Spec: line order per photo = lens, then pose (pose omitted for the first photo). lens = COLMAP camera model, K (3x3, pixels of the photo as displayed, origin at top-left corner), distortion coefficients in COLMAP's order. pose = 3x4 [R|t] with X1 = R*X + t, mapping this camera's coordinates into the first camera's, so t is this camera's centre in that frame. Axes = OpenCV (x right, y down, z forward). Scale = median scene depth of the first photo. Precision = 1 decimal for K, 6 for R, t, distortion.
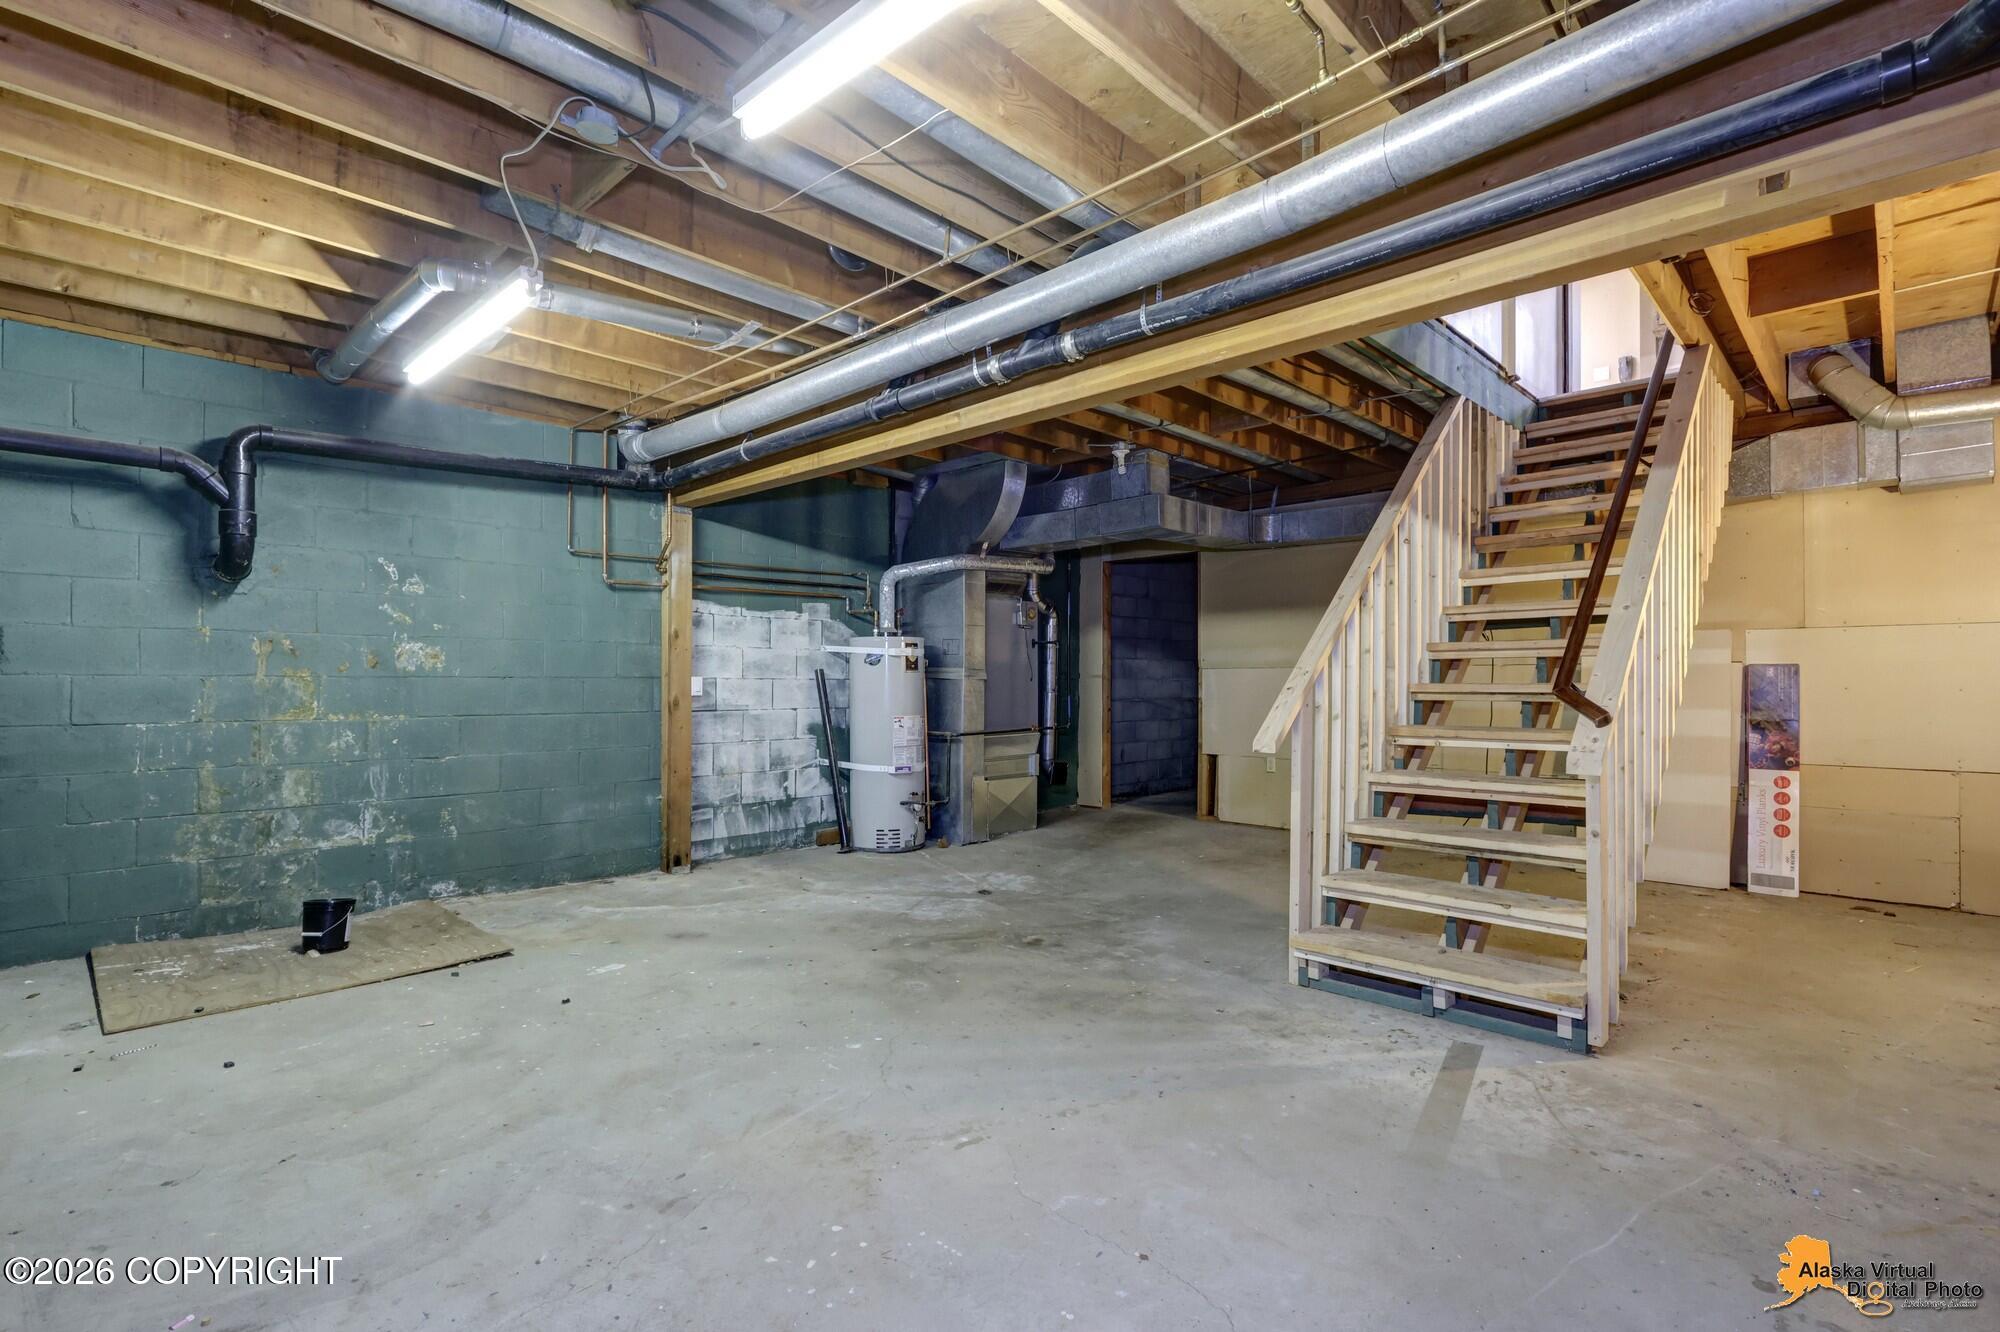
lens RADIAL K [[931.6, 0, 994.8], [0, 931.6, 669.4], [0, 0, 1]] dist [0.003980, 0.000290]
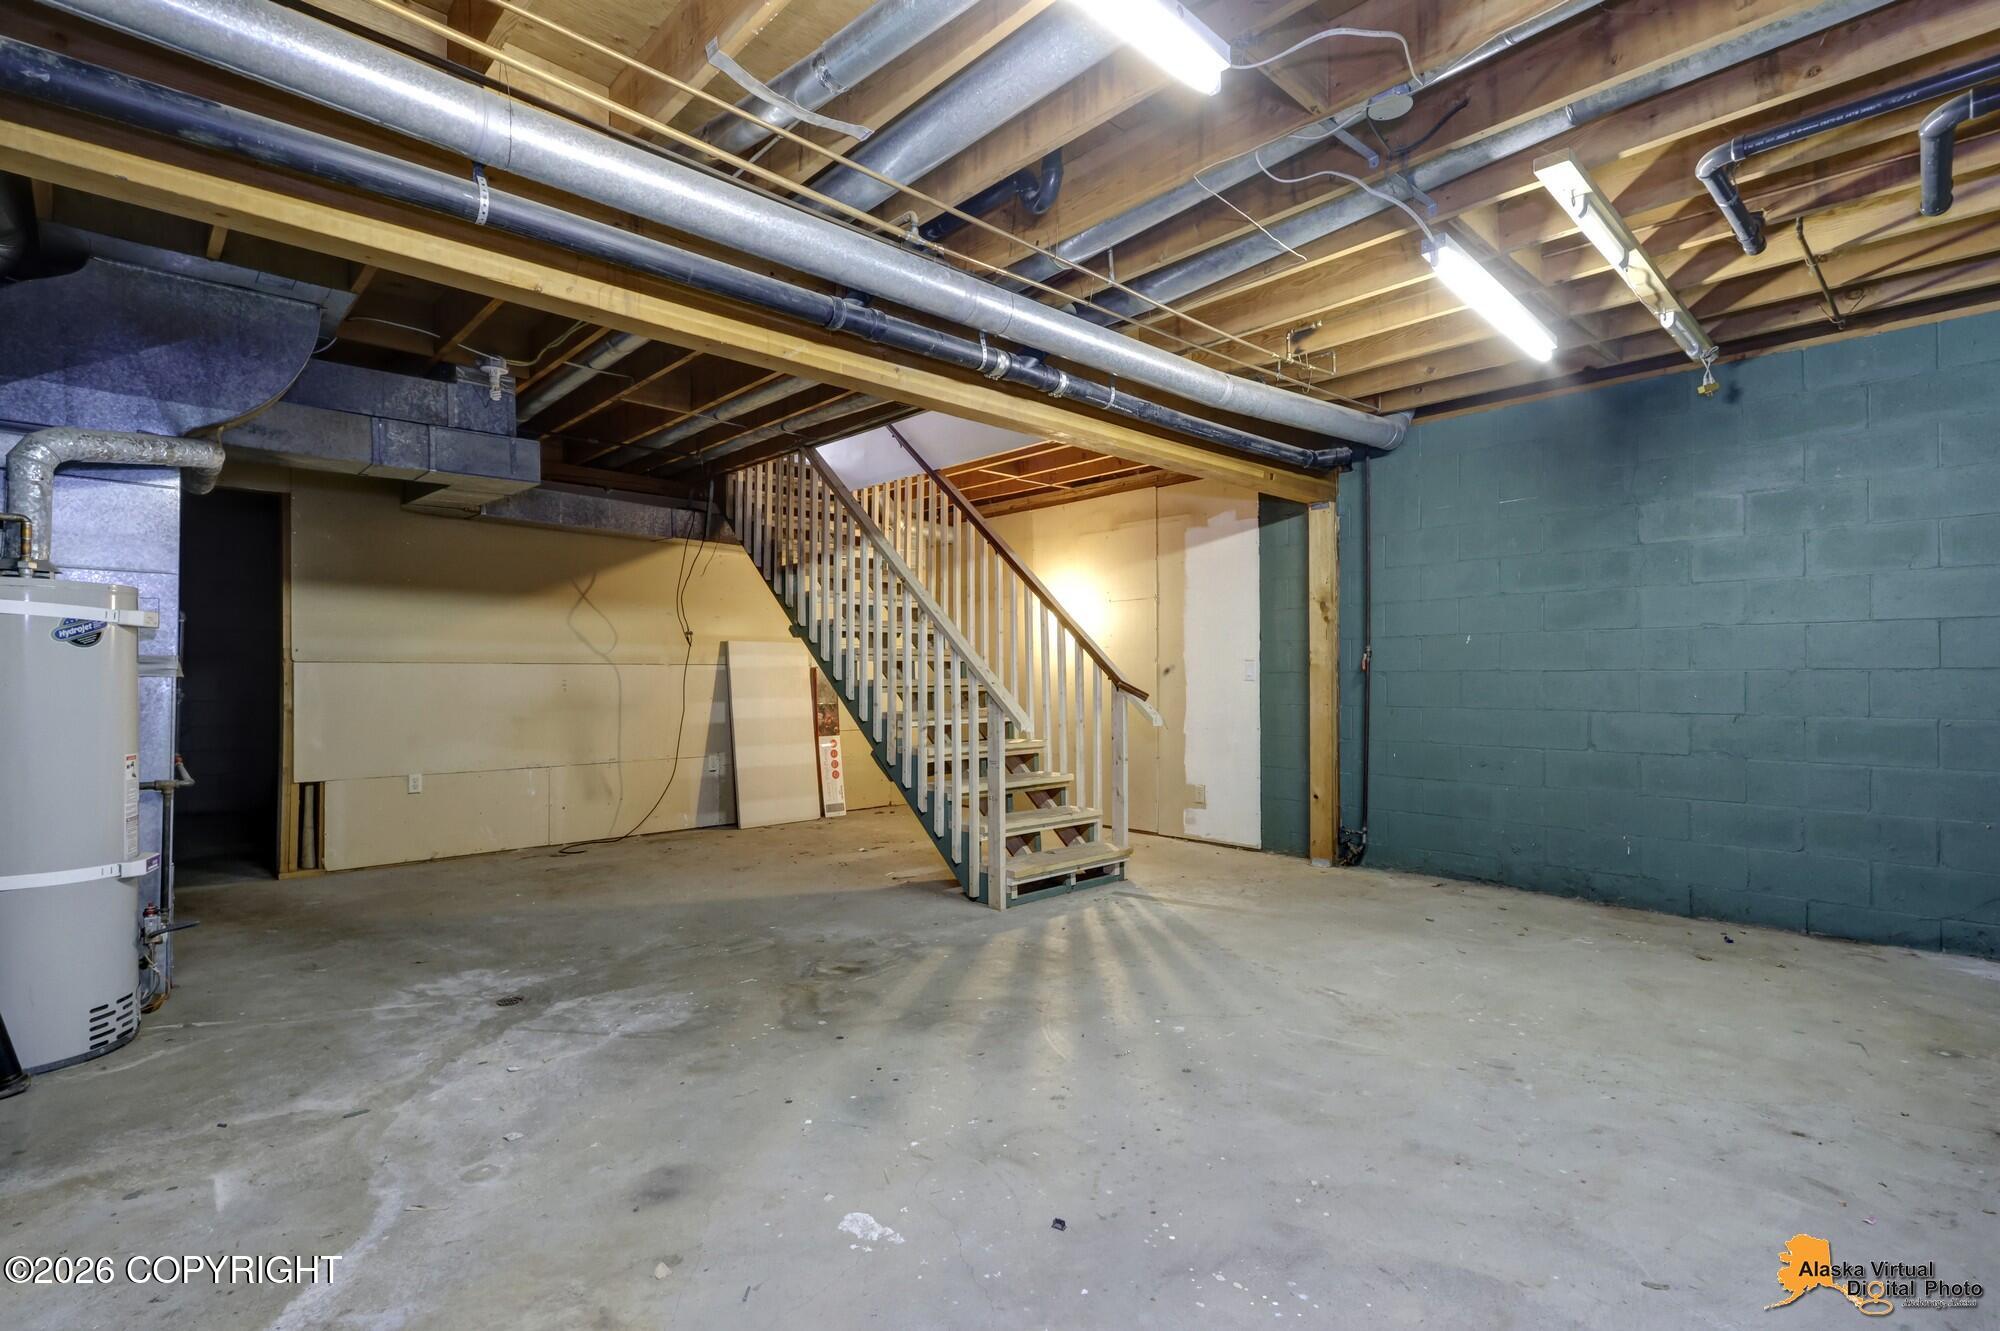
lens RADIAL K [[931.6, 0, 987.7], [0, 931.6, 671.4], [0, 0, 1]] dist [0.003980, 0.000290]
pose [[0.049522, 0.005841, 0.998756, -0.872825], [-0.008900, 0.999946, -0.005406, 0.009806], [-0.998733, -0.008622, 0.049571, 0.847461]]
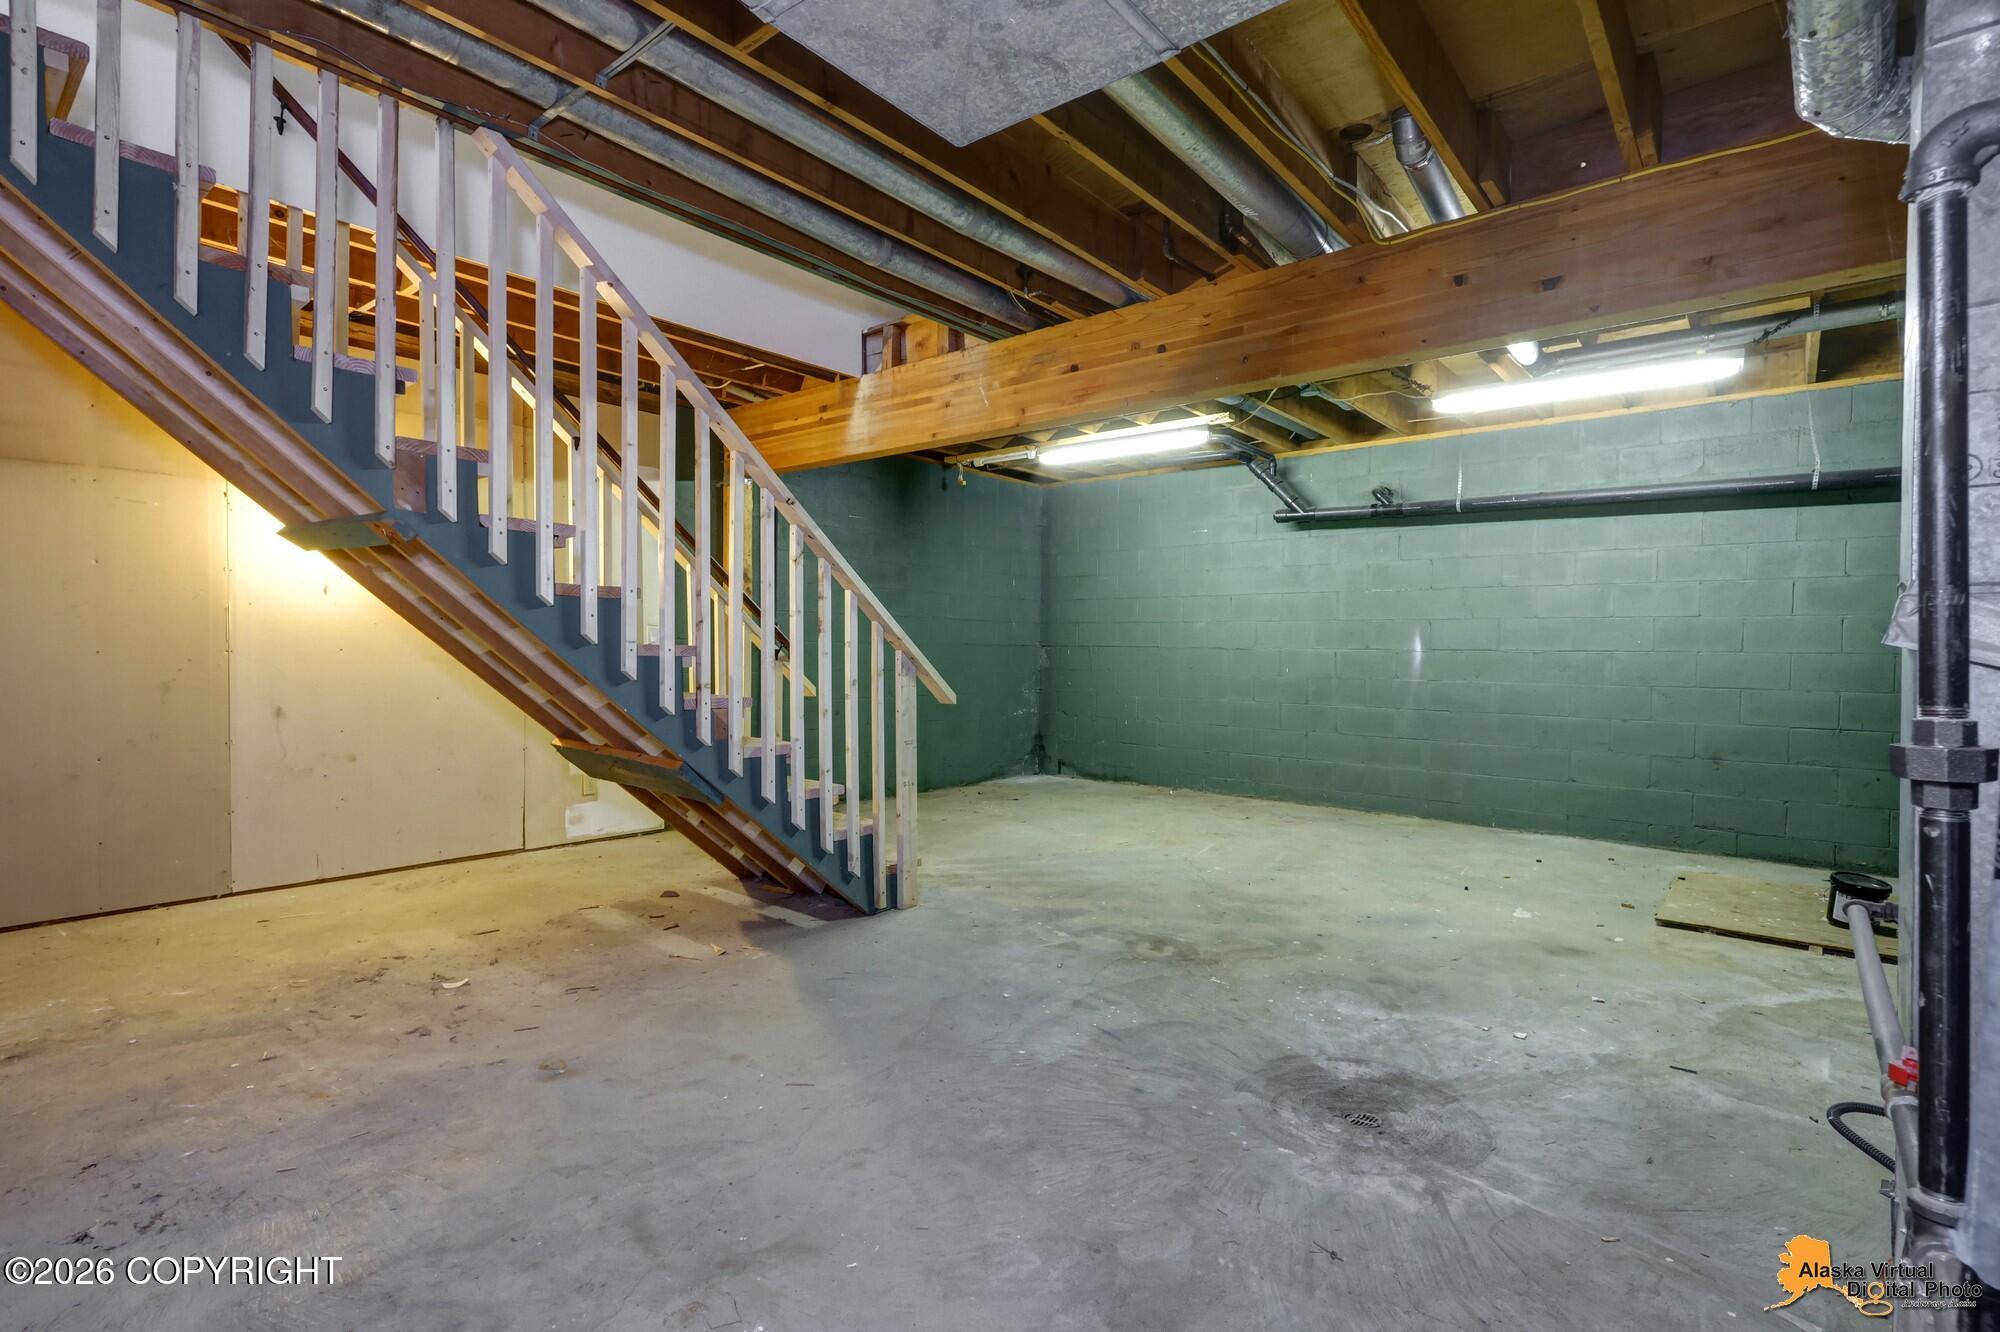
lens RADIAL K [[931.6, 0, 993.1], [0, 931.6, 656.0], [0, 0, 1]] dist [0.003980, 0.000290]
pose [[-0.998066, -0.010625, -0.061256, 0.263484], [-0.010473, 0.999941, -0.002804, 0.023904], [0.061282, -0.002157, -0.998118, 1.926423]]
